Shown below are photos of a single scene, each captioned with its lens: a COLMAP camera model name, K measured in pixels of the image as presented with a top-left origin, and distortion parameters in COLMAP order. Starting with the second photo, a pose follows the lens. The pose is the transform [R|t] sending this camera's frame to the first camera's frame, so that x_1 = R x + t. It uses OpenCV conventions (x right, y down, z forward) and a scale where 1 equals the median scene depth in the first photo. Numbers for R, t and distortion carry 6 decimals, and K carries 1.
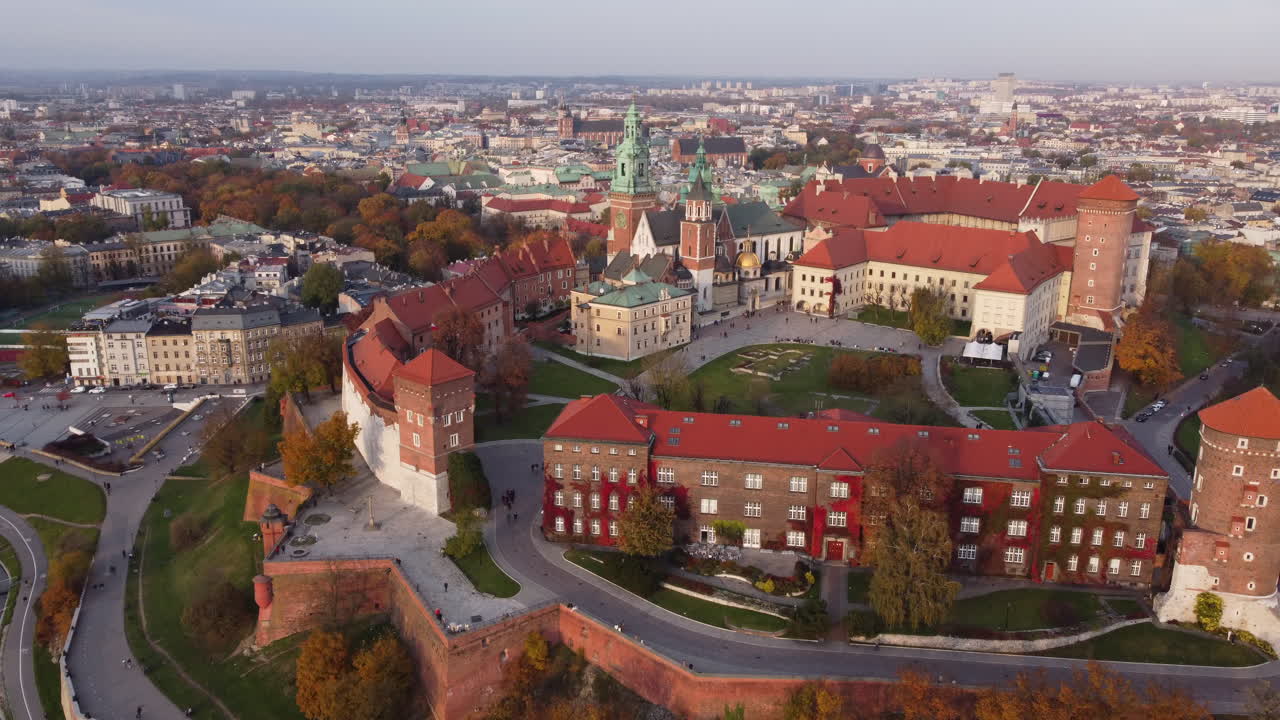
lens RADIAL K [[1008.8, 0, 634.7], [0, 1008.8, 356.1], [0, 0, 1]] dist [-0.002517, -0.001305]
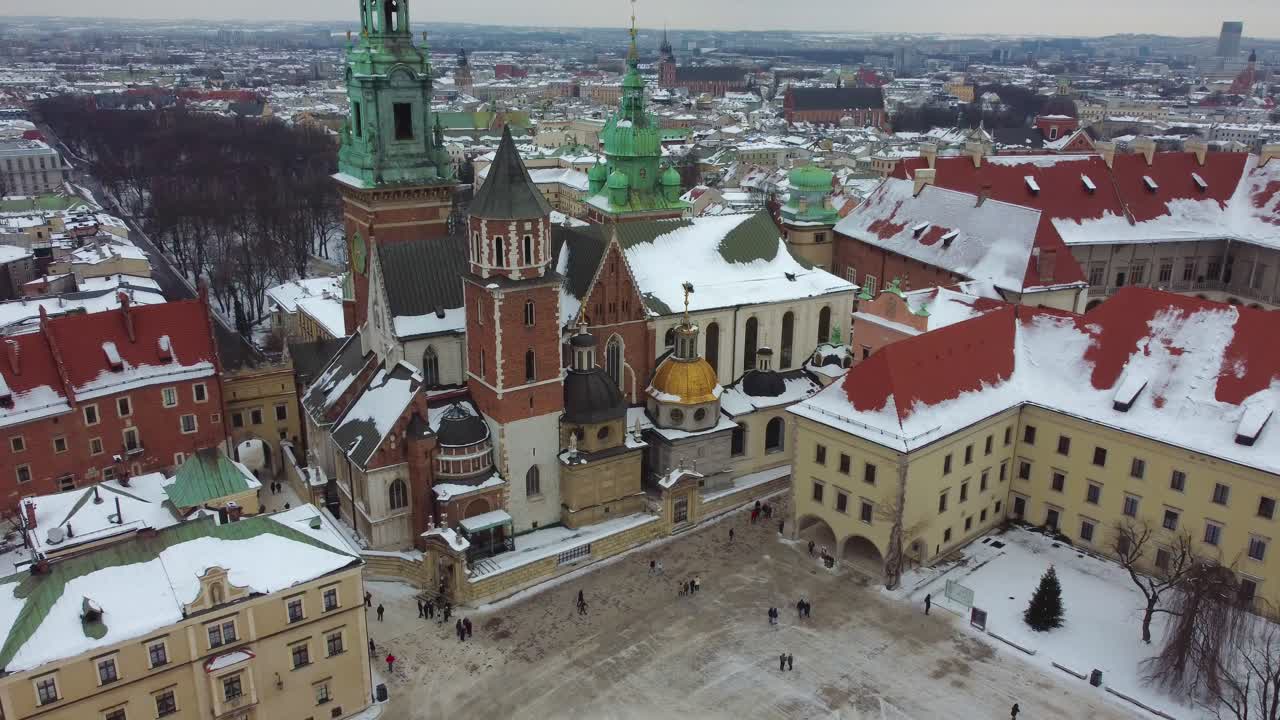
lens RADIAL K [[1003.4, 0, 654.3], [0, 1003.4, 363.0], [0, 0, 1]] dist [-0.007639, -0.003781]
pose [[0.989250, 0.053854, -0.135956, 0.153737], [-0.047348, 0.997594, 0.050638, -0.120486], [0.138355, -0.043657, 0.989420, 0.649492]]
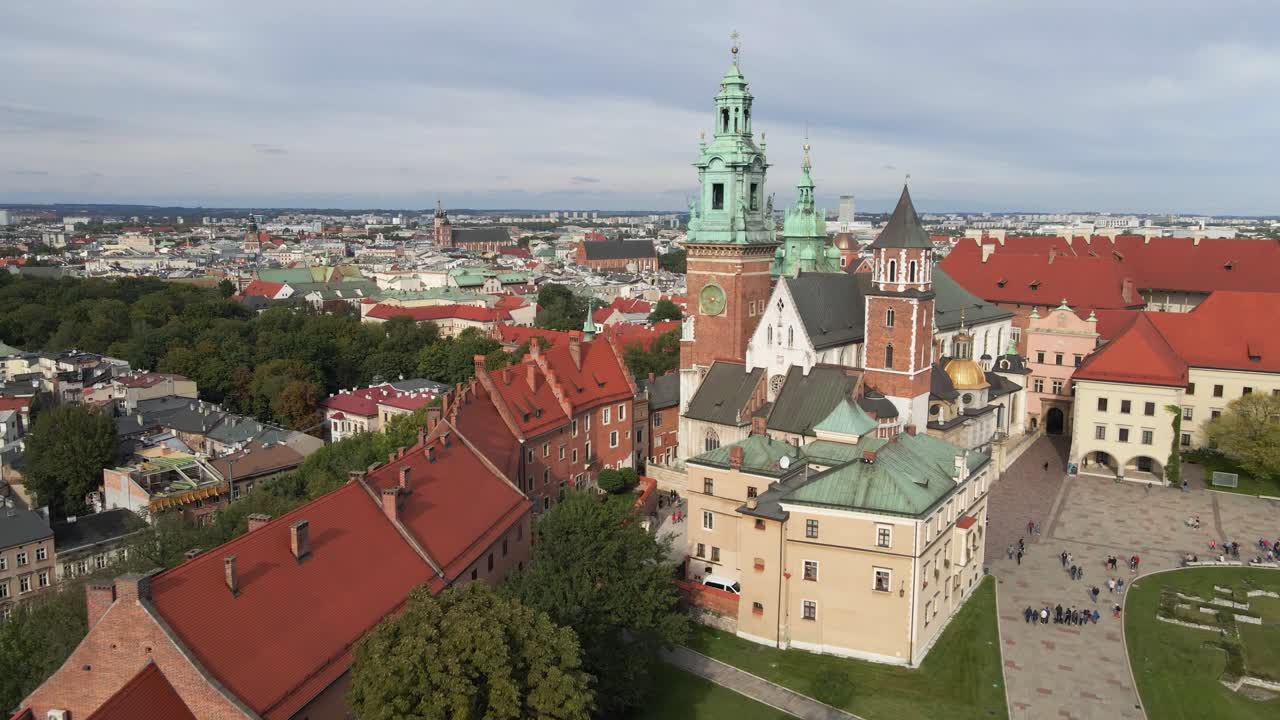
lens RADIAL K [[939.6, 0, 637.5], [0, 939.6, 353.1], [0, 0, 1]] dist [-0.009065, 0.048832]
pose [[0.986359, -0.027200, 0.162346, -0.126894], [0.046777, 0.991910, -0.118010, -0.058174], [-0.157823, 0.123995, 0.979652, 0.573605]]
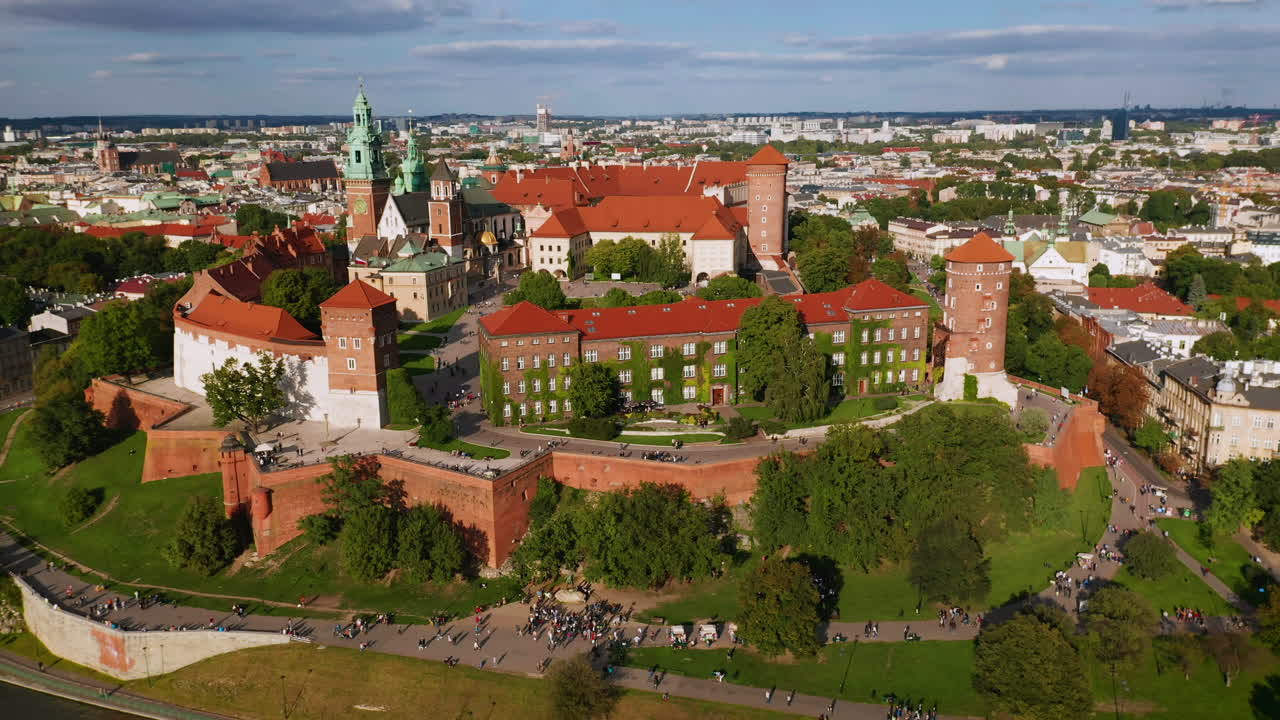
lens RADIAL K [[1048.7, 0, 639.6], [0, 1048.7, 362.9], [0, 0, 1]] dist [0.248837, -0.512769]
pose [[0.899764, -0.114411, 0.421111, -0.240742], [0.132882, 0.991023, -0.014672, 0.079967], [-0.415652, 0.069159, 0.906890, -0.104390]]
